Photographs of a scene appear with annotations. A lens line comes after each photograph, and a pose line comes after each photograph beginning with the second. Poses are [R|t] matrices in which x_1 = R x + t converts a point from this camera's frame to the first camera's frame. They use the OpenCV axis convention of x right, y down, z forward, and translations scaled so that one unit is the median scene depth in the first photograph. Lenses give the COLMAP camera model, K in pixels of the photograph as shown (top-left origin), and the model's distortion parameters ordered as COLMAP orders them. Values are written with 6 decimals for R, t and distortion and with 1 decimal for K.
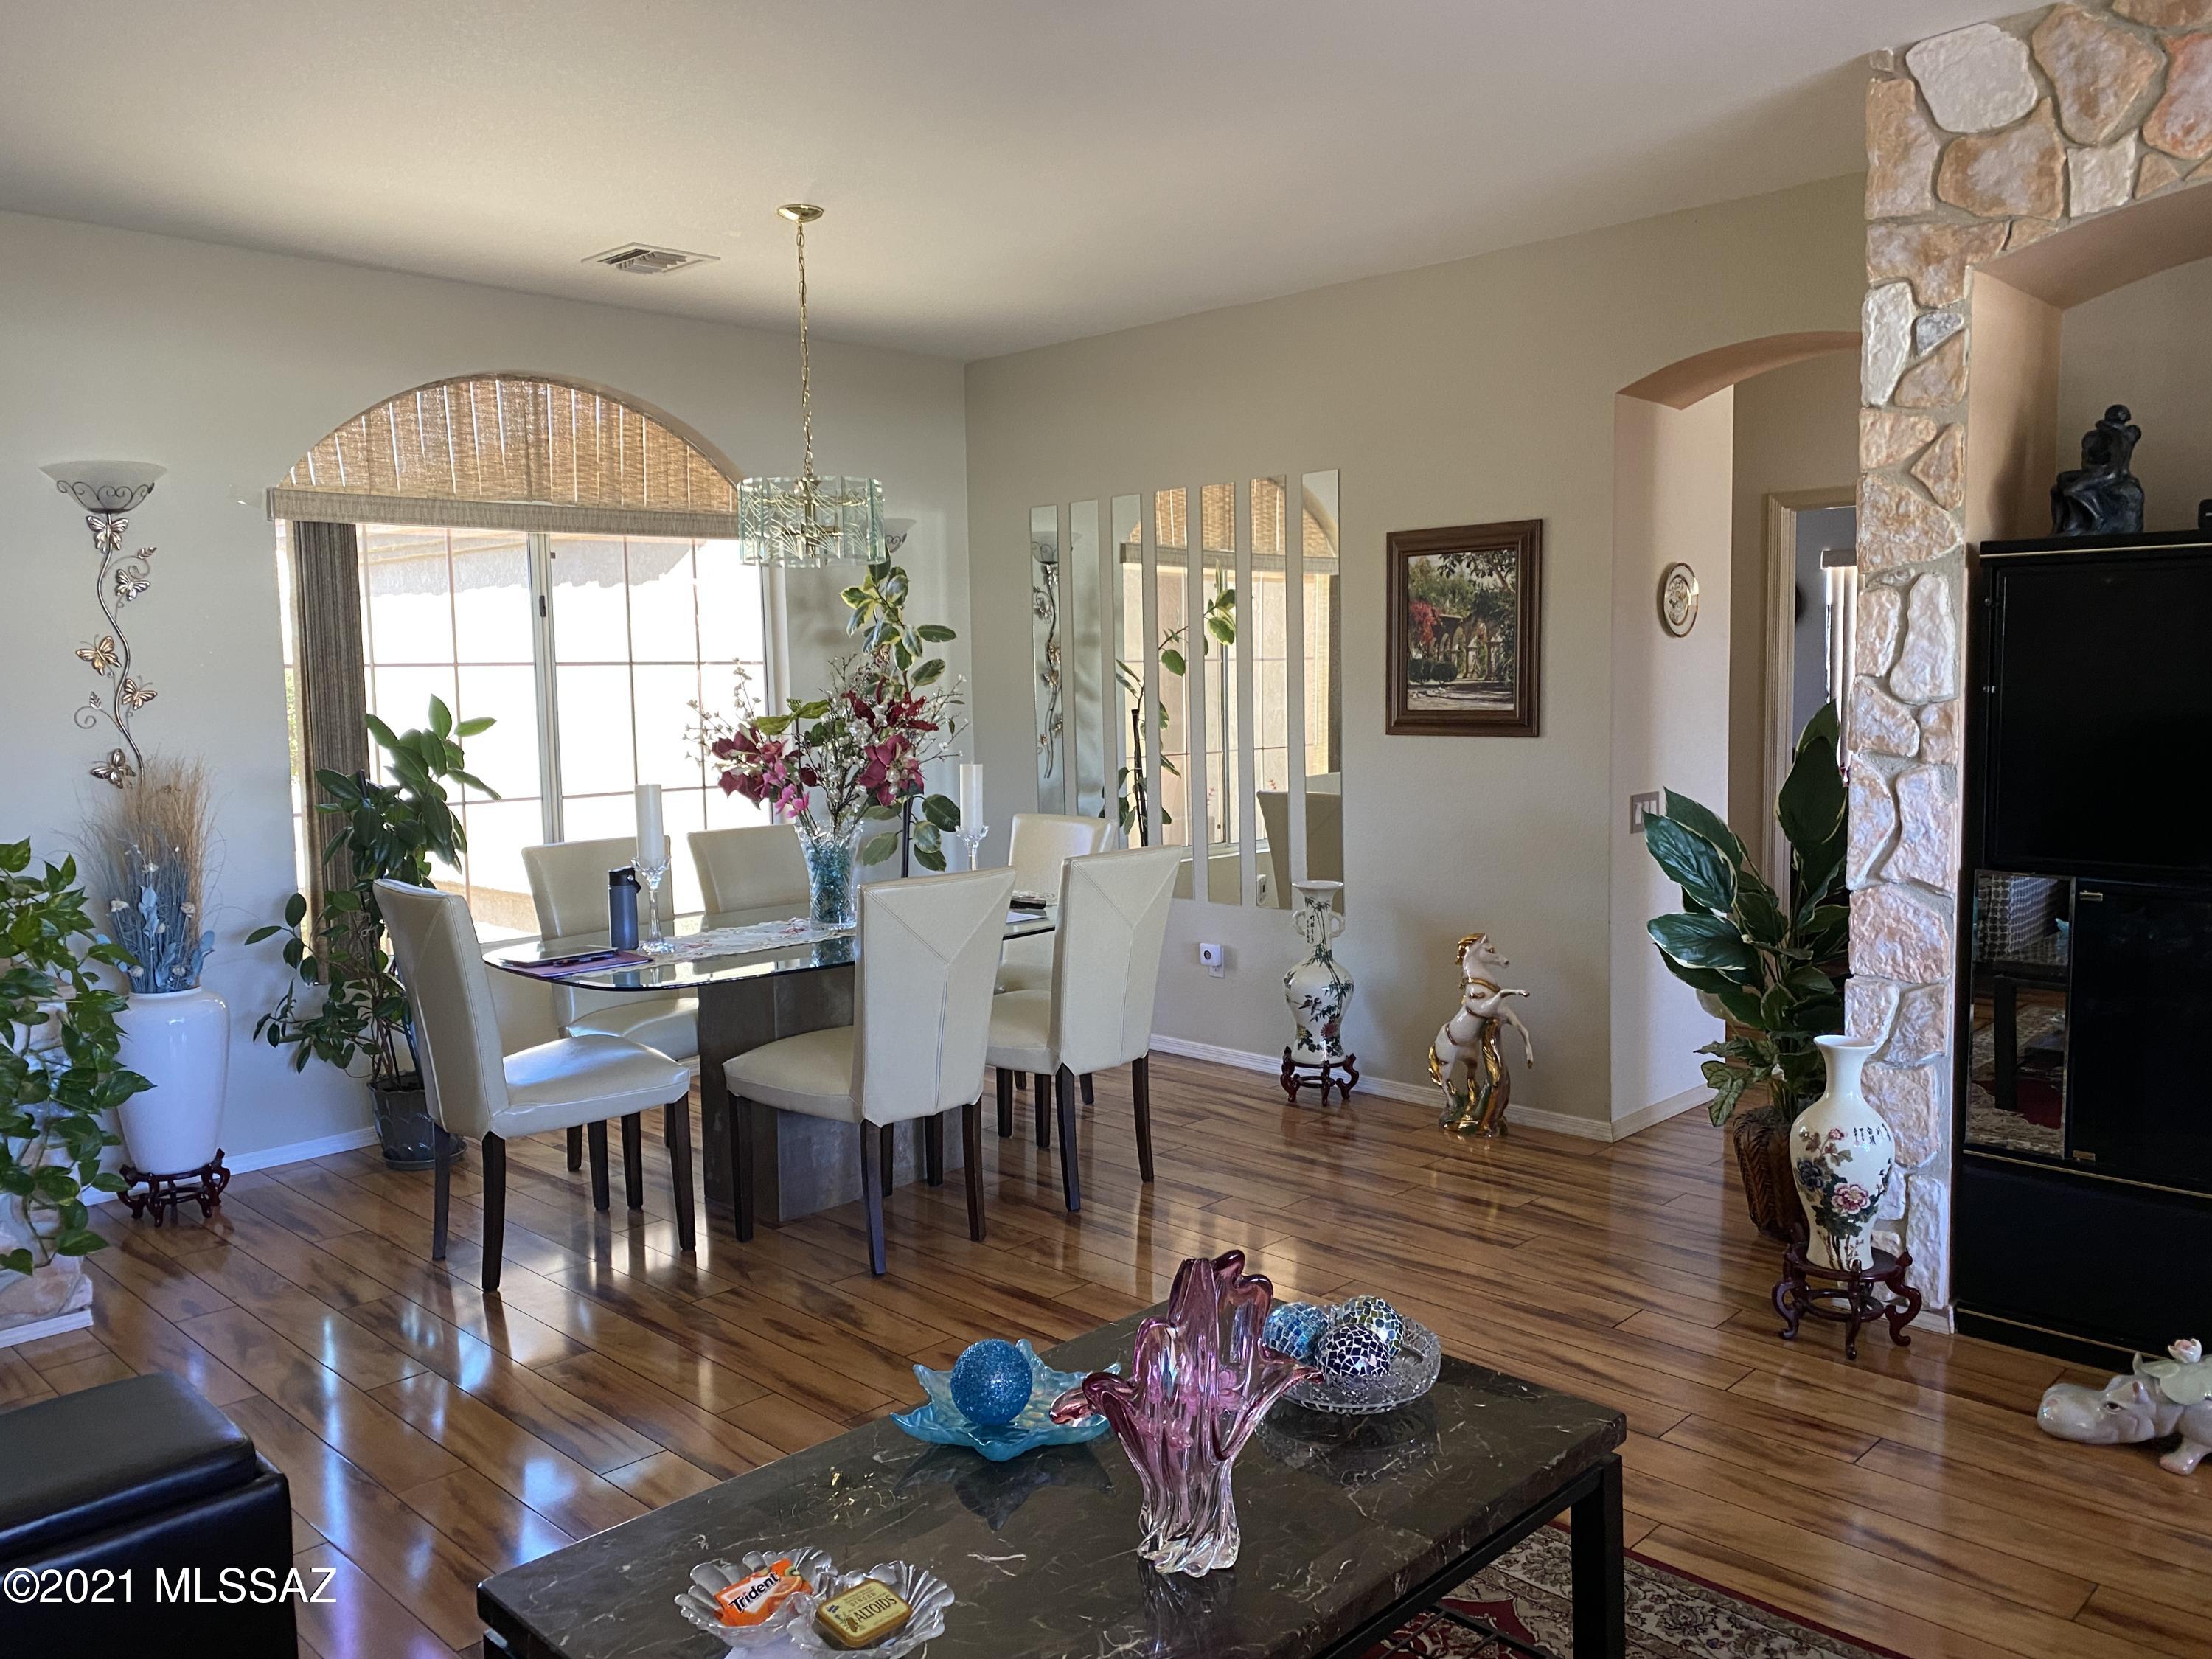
lens RADIAL K [[1687.4, 0, 1102.6], [0, 1687.4, 822.2], [0, 0, 1]] dist [0.043504, -0.045514]
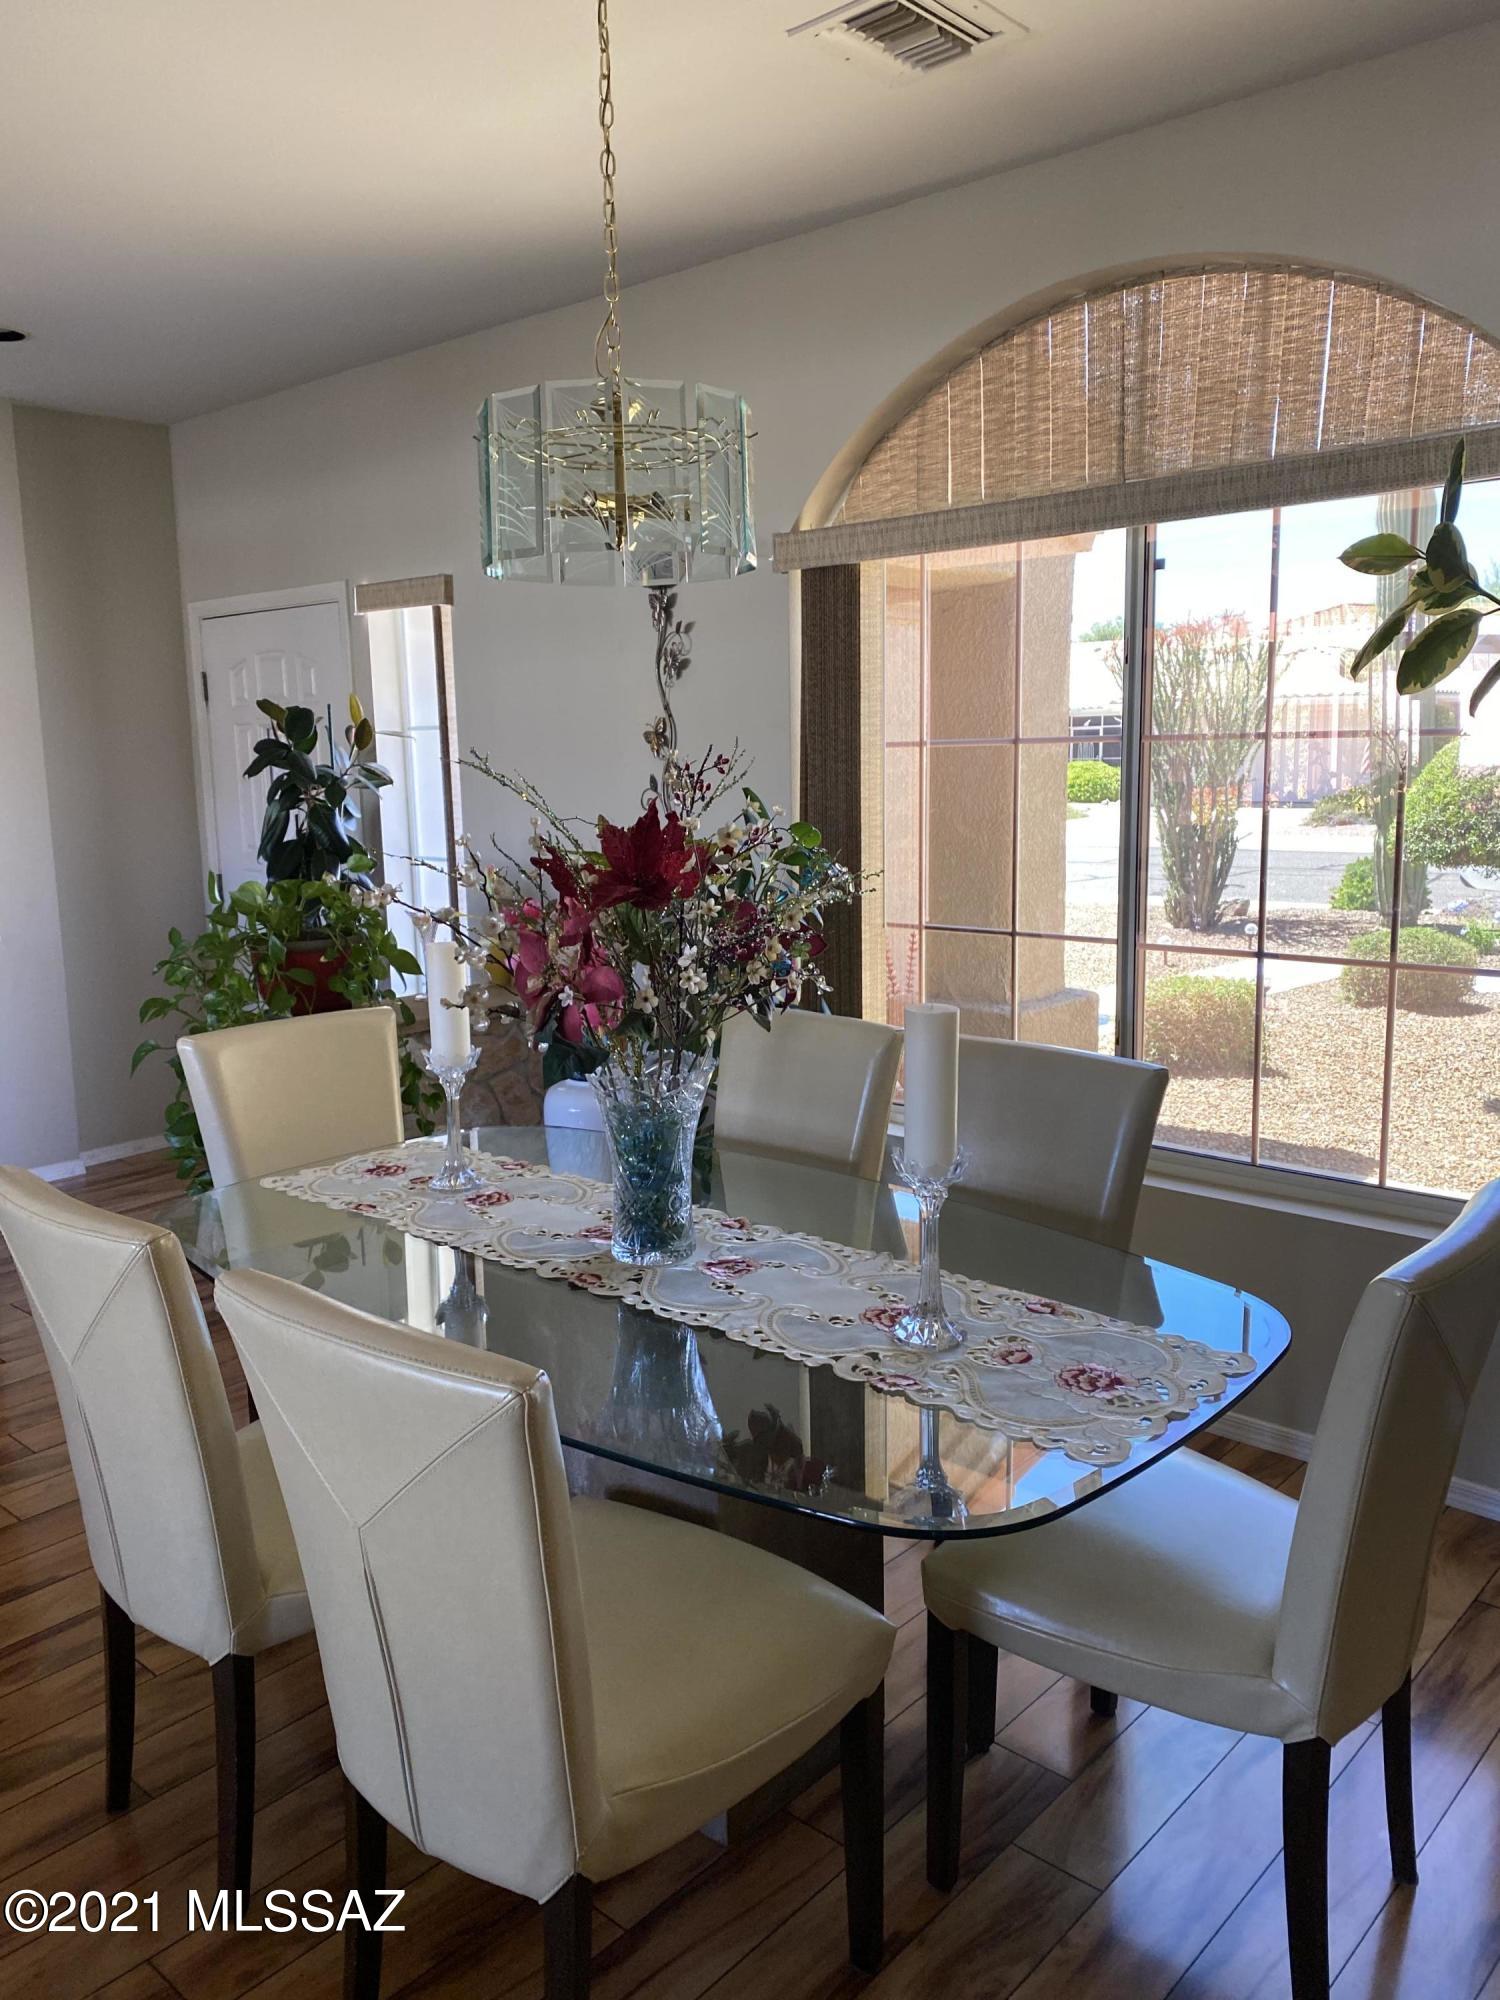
lens RADIAL K [[1525.7, 0, 736.5], [0, 1525.7, 975.2], [0, 0, 1]] dist [0.043504, -0.045514]
pose [[0.041571, 0.168008, -0.984909, 0.296107], [-0.069218, 0.983877, 0.164911, -0.103139], [0.996735, 0.061318, 0.052530, 0.943514]]
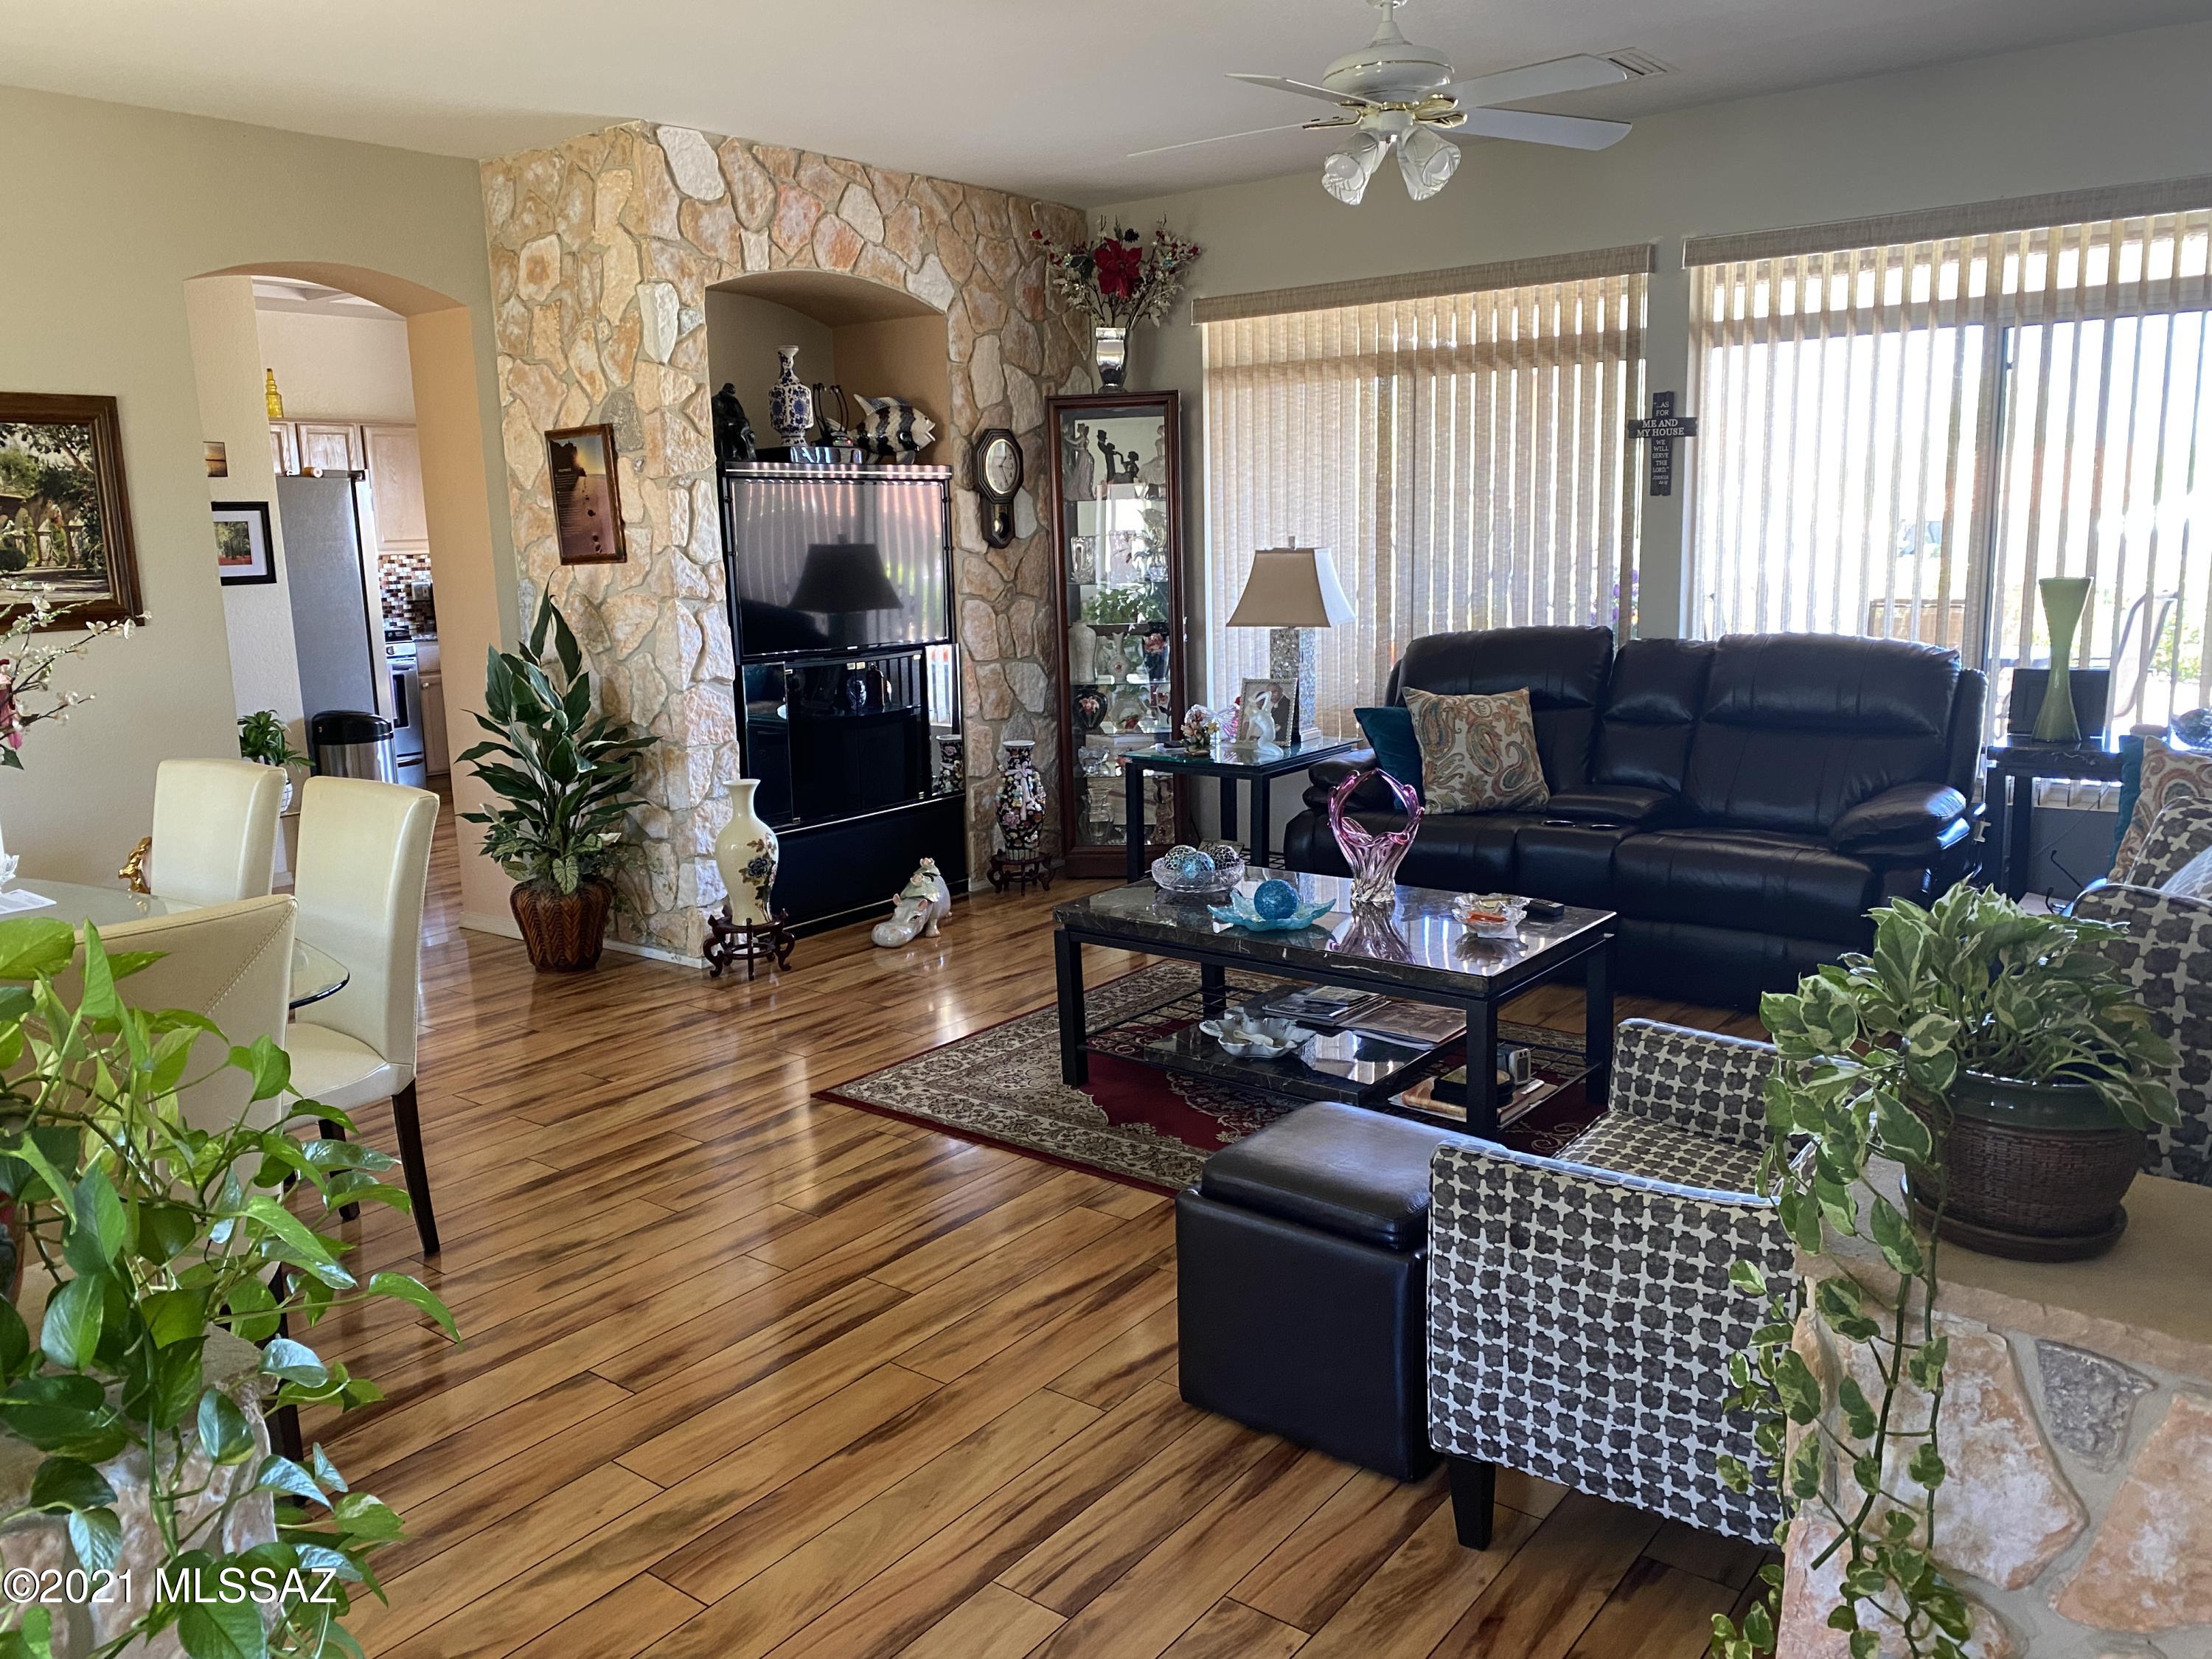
lens RADIAL K [[1687.4, 0, 1109.3], [0, 1687.4, 821.2], [0, 0, 1]] dist [0.043504, -0.045514]
pose [[-0.125198, -0.155662, 0.979844, -0.788995], [0.120138, 0.977969, 0.170715, -0.041364], [-0.984831, 0.139090, -0.103738, 0.581038]]
